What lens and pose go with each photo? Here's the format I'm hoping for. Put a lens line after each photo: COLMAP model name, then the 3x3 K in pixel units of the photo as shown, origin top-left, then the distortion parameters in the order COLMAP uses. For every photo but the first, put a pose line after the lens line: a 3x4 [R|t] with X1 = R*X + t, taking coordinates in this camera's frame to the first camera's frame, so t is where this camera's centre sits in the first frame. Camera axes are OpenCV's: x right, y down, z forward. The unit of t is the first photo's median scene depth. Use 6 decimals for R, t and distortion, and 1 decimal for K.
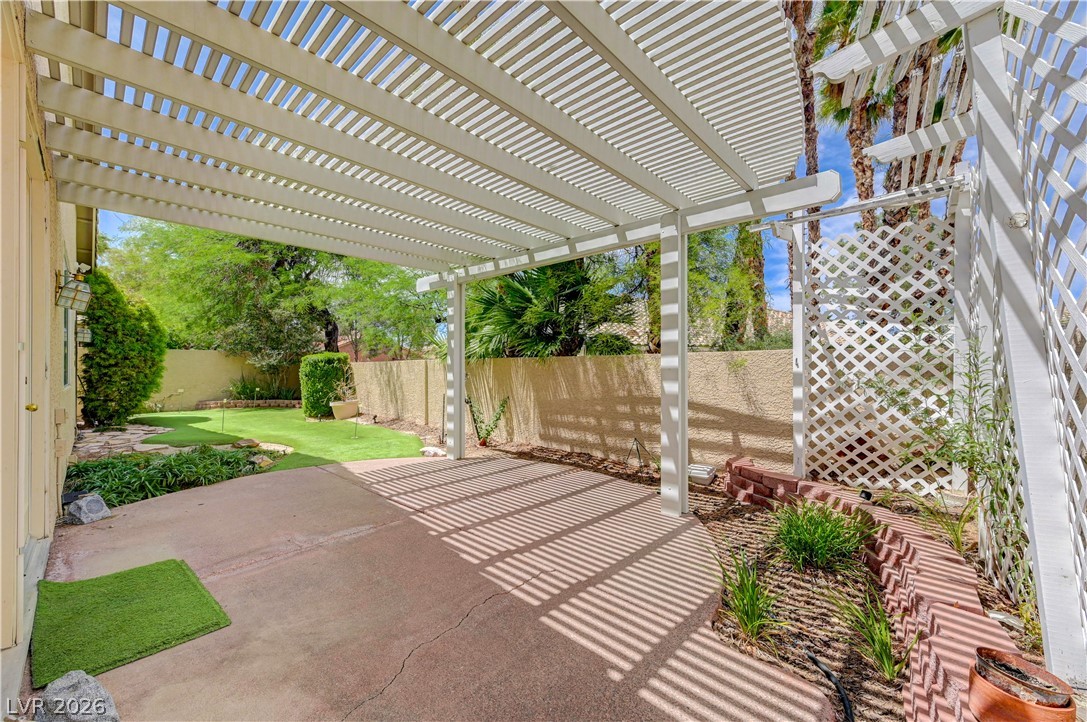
lens RADIAL K [[429.7, 0, 545.2], [0, 429.7, 363.8], [0, 0, 1]] dist [0.003100, -0.000619]
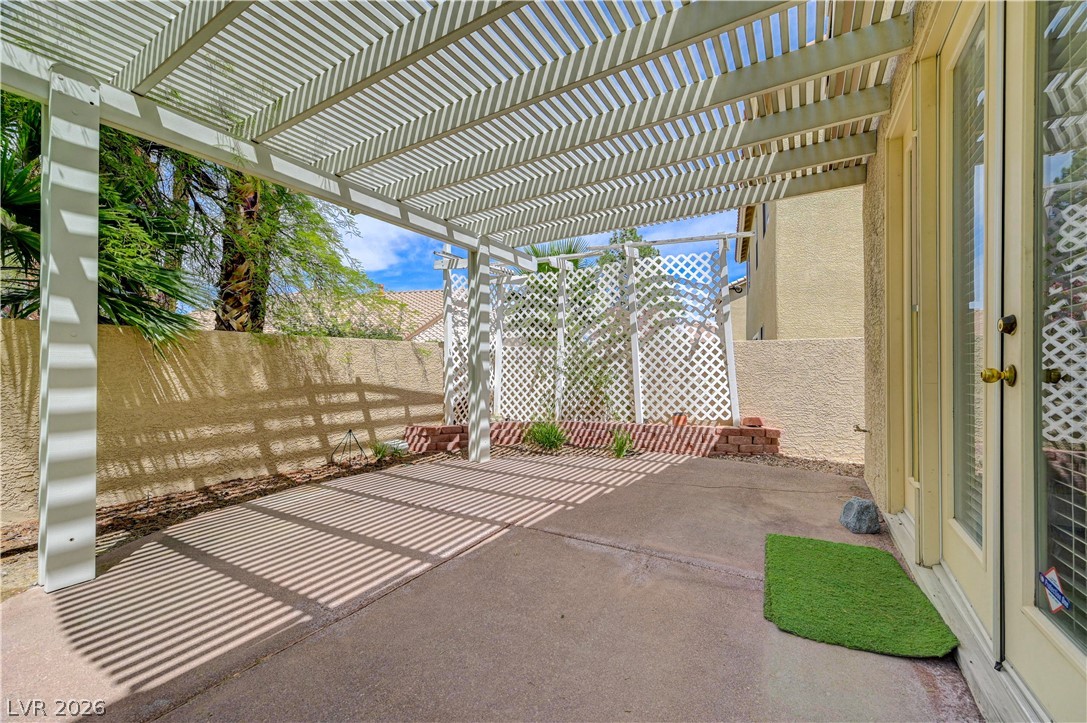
lens RADIAL K [[429.7, 0, 540.6], [0, 429.7, 365.4], [0, 0, 1]] dist [0.003100, -0.000619]
pose [[-0.195318, 0.004105, 0.980731, -0.427223], [-0.002962, 0.999984, -0.004775, 0.023641], [-0.980735, -0.003838, -0.195303, 0.439994]]
